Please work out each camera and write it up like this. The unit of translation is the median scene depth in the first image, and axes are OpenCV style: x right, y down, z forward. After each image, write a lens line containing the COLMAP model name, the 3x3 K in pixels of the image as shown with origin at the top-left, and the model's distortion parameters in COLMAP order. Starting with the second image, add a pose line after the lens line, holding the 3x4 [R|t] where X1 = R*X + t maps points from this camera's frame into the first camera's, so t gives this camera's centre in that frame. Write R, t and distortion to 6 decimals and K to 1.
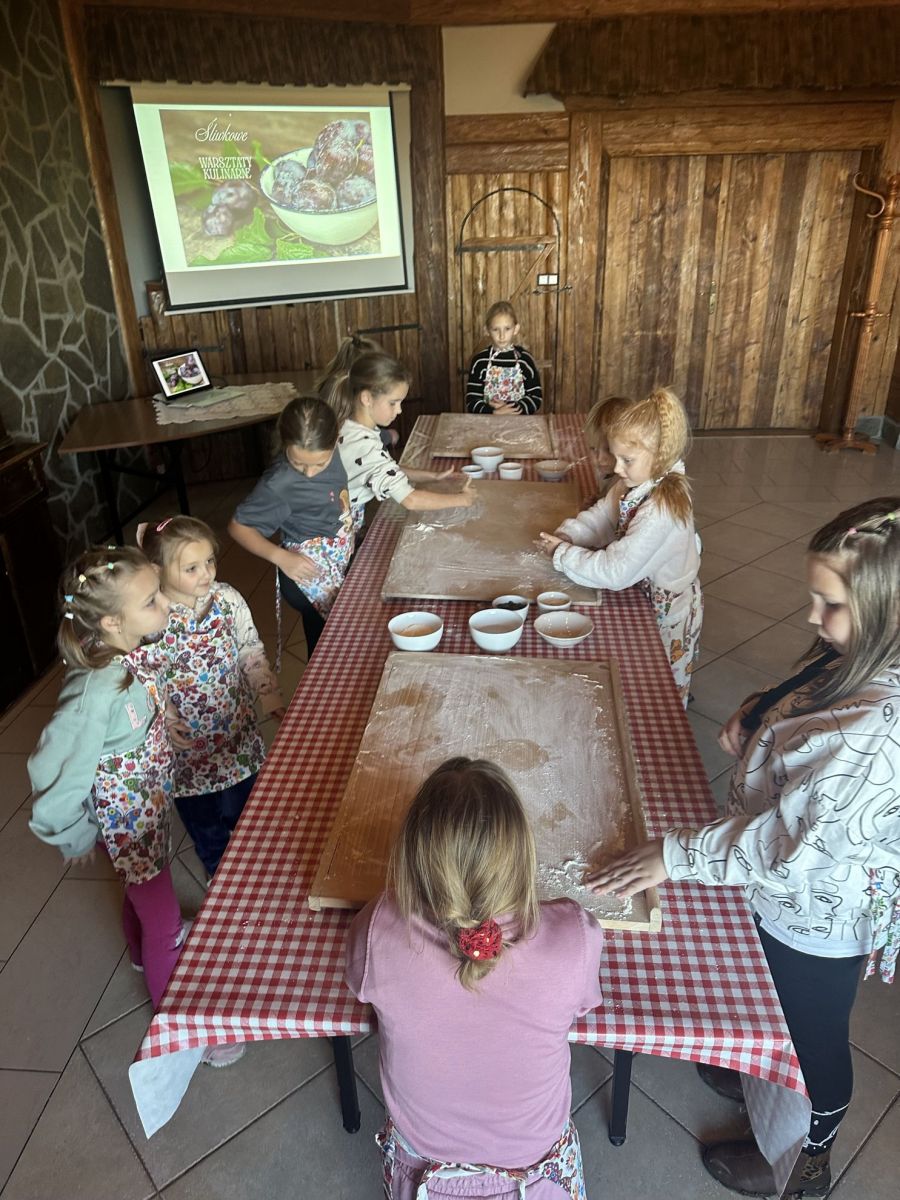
lens RADIAL K [[841.4, 0, 444.3], [0, 841.4, 603.4], [0, 0, 1]] dist [0.017410, -0.038664]
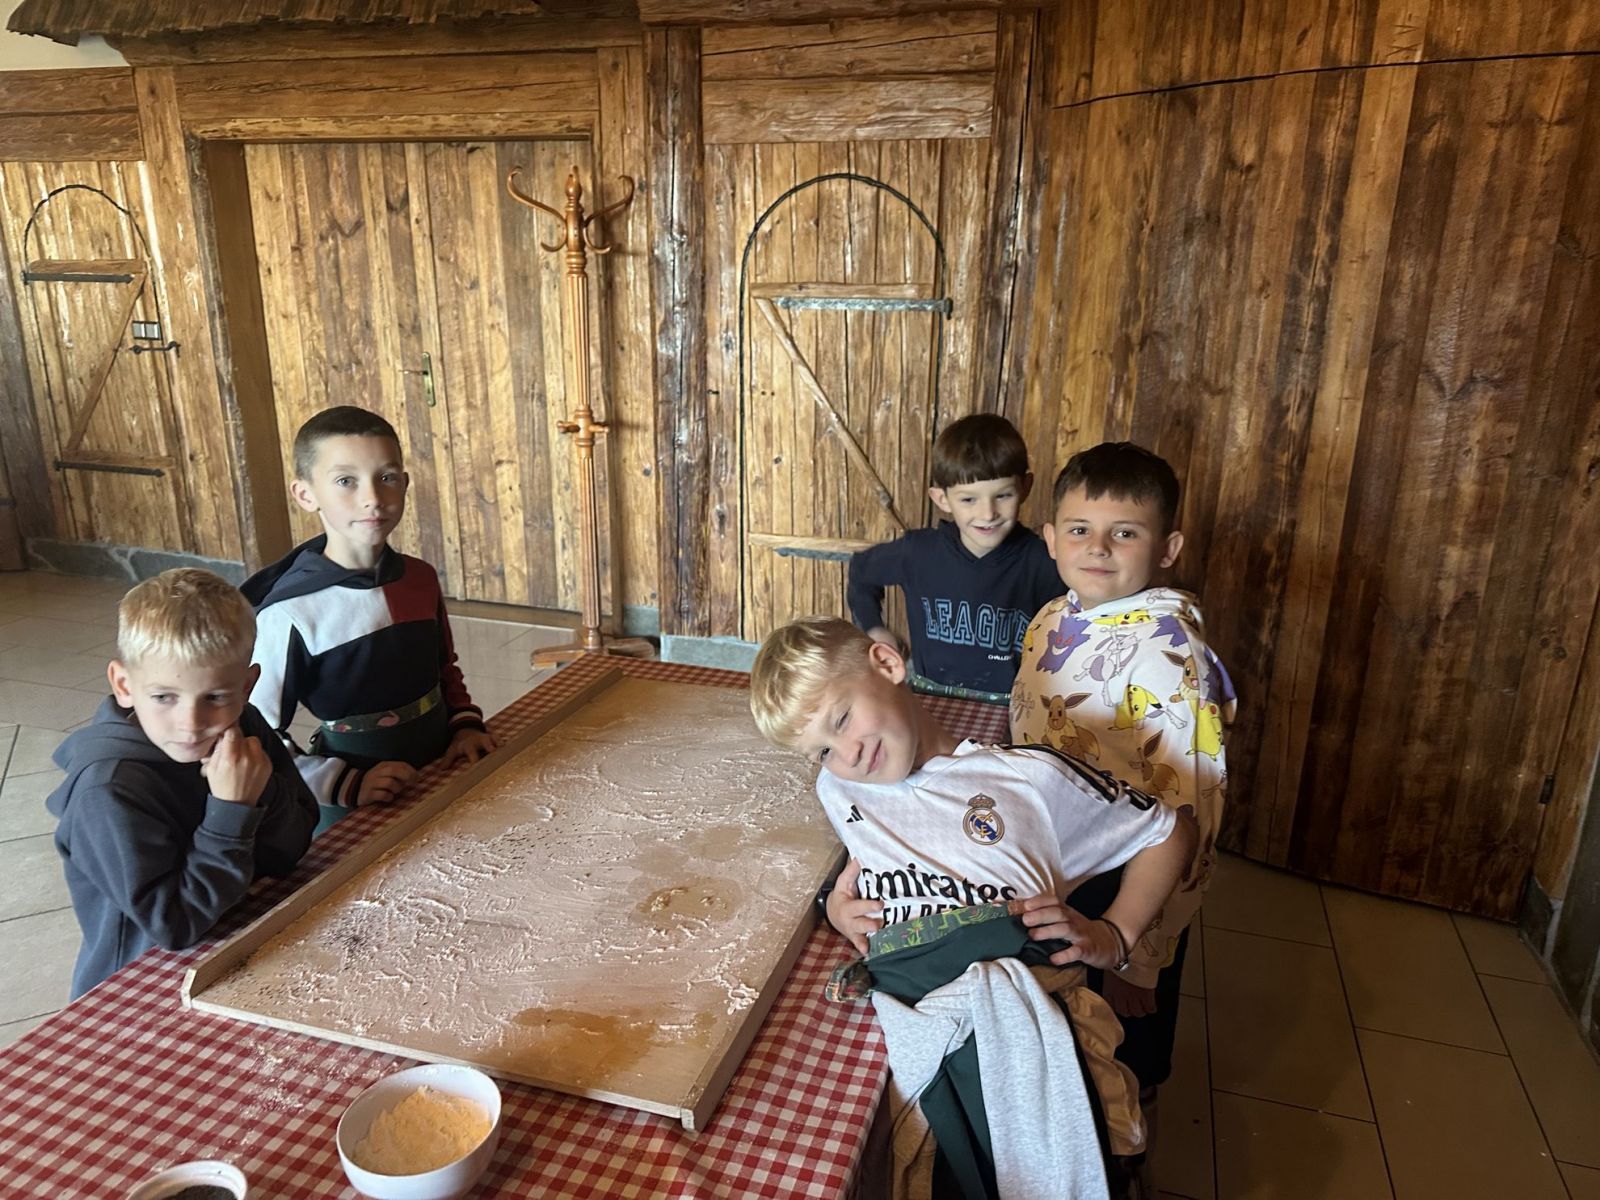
lens RADIAL K [[1121.9, 0, 796.0], [0, 1121.9, 603.3], [0, 0, 1]] dist [0.017410, -0.038664]
pose [[0.977004, 0.109531, -0.182936, 0.774393], [-0.134671, 0.982169, -0.131176, -0.154896], [0.165307, 0.152796, 0.974334, 0.336099]]
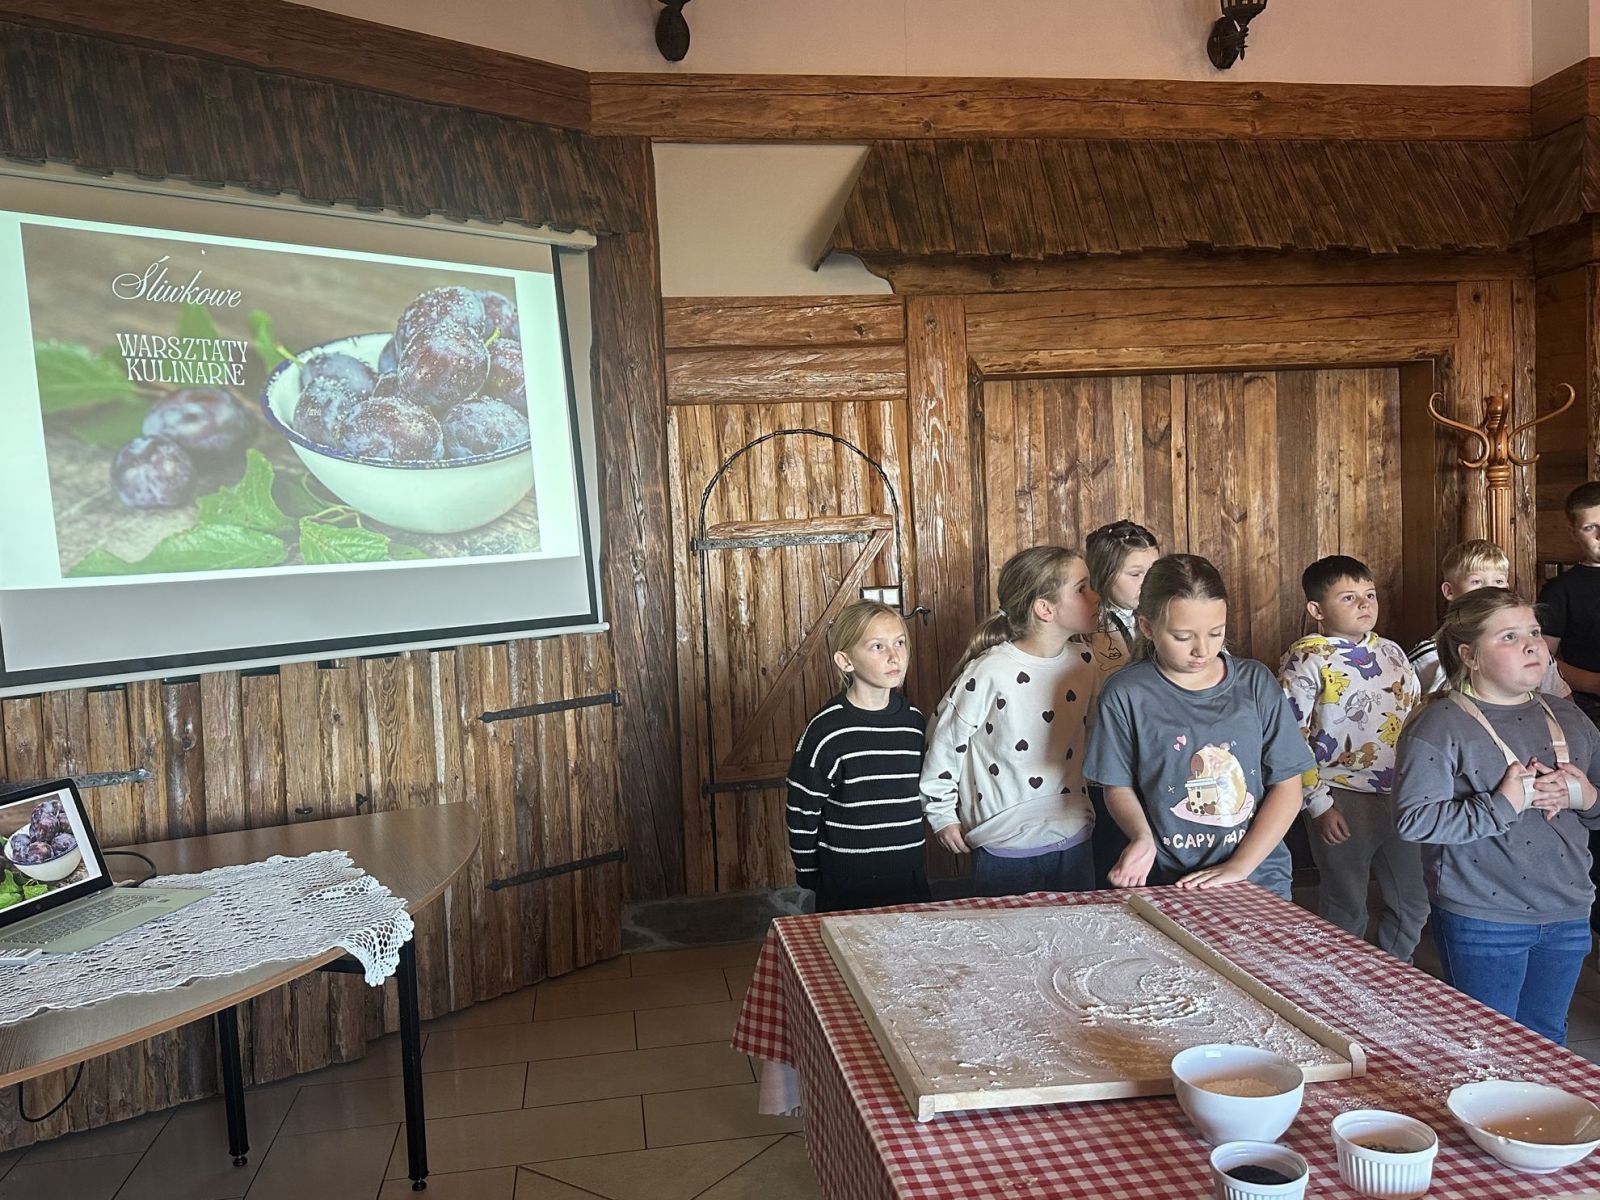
lens RADIAL K [[1283.8, 0, 798.9], [0, 1283.8, 623.4], [0, 0, 1]] dist [0.031320, -0.067839]
pose [[0.973494, -0.031426, 0.226542, -0.096317], [0.114260, 0.924875, -0.362699, -0.109924], [-0.198125, 0.378970, 0.903951, 0.355658]]
